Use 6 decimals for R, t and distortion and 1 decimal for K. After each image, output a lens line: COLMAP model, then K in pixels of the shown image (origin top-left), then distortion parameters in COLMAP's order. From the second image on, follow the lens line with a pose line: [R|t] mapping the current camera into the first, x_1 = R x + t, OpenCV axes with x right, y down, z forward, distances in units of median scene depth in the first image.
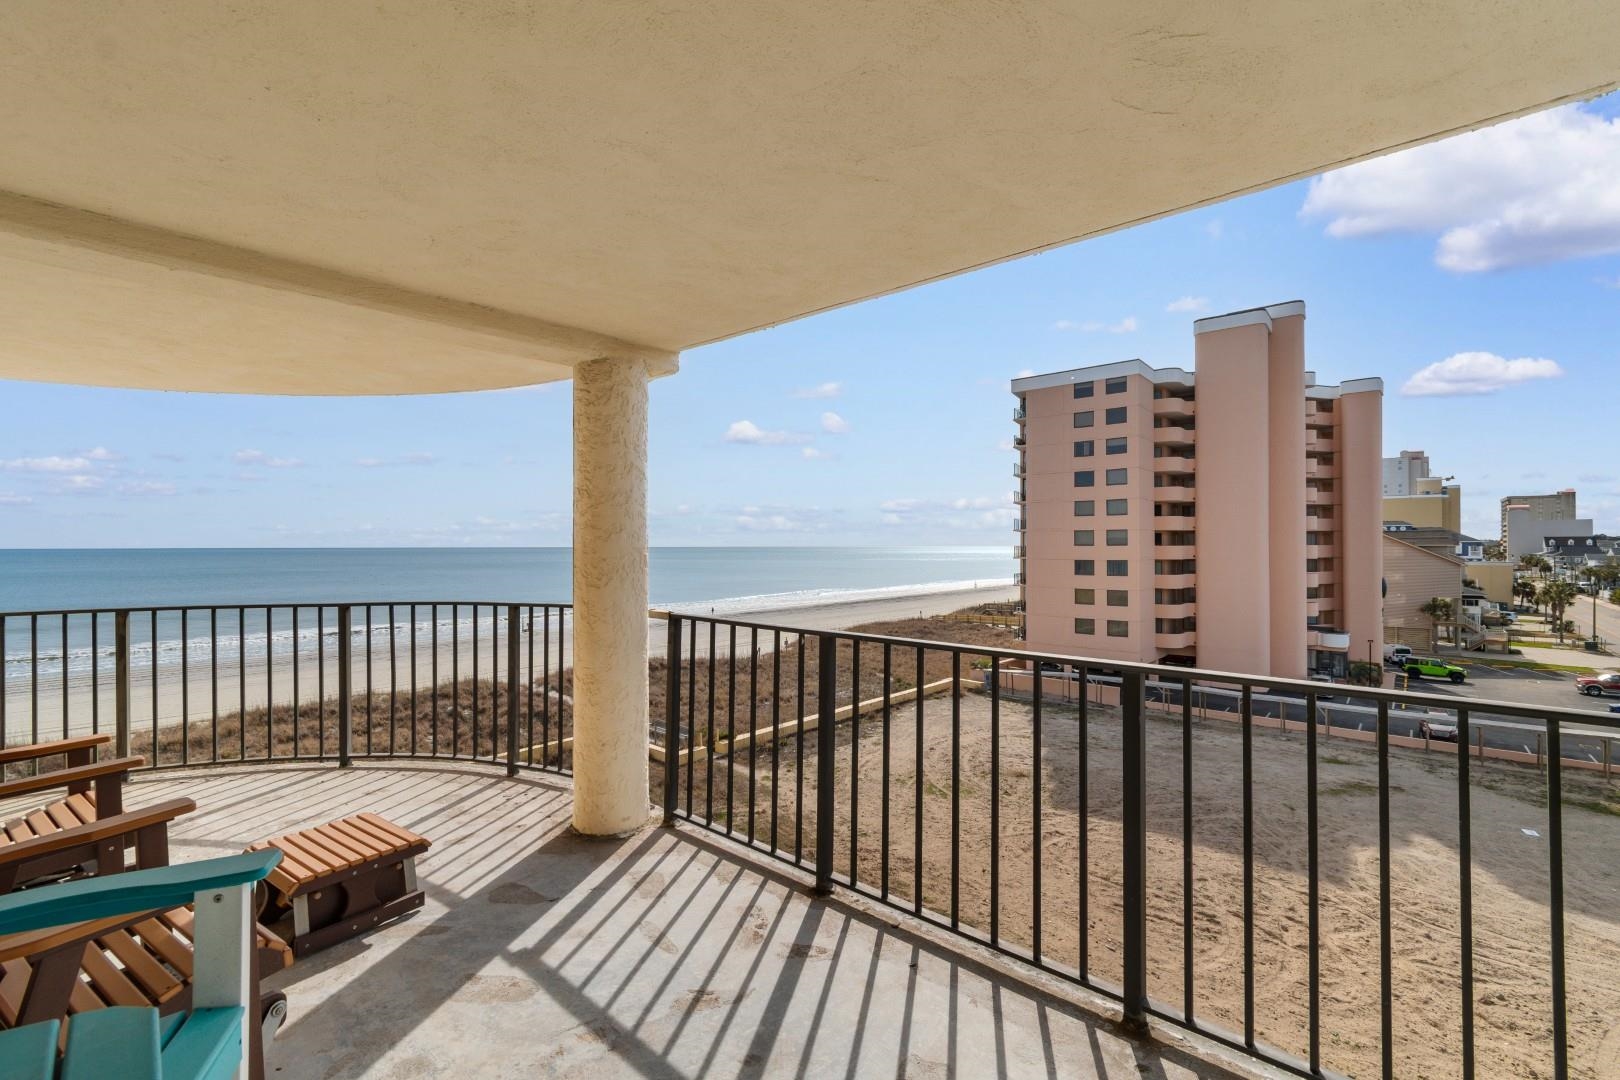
lens RADIAL K [[743.3, 0, 810.0], [0, 743.3, 540.0], [0, 0, 1]] dist [0.001833, 0.000019]
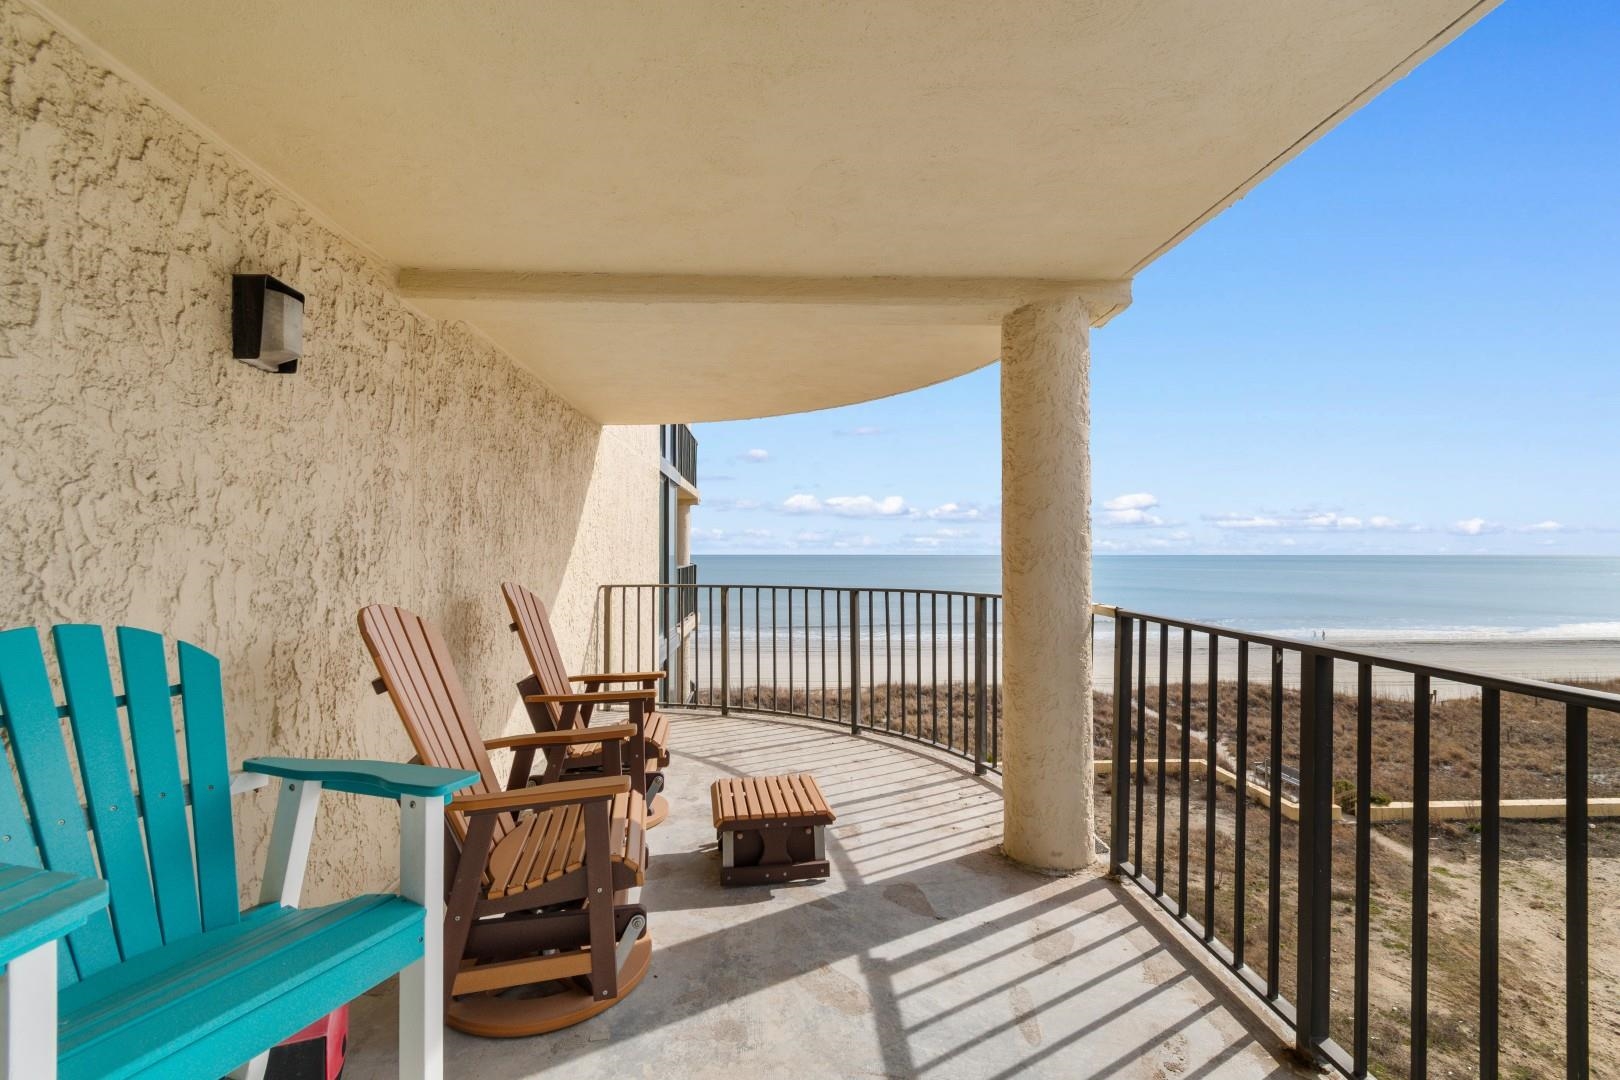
lens RADIAL K [[732.3, 0, 809.7], [0, 732.3, 543.5], [0, 0, 1]] dist [0.001990, 0.000048]
pose [[0.688704, -0.008506, -0.724993, 0.160171], [-0.000149, 0.999929, -0.011874, 0.039795], [0.725043, 0.008286, 0.688654, 0.240232]]
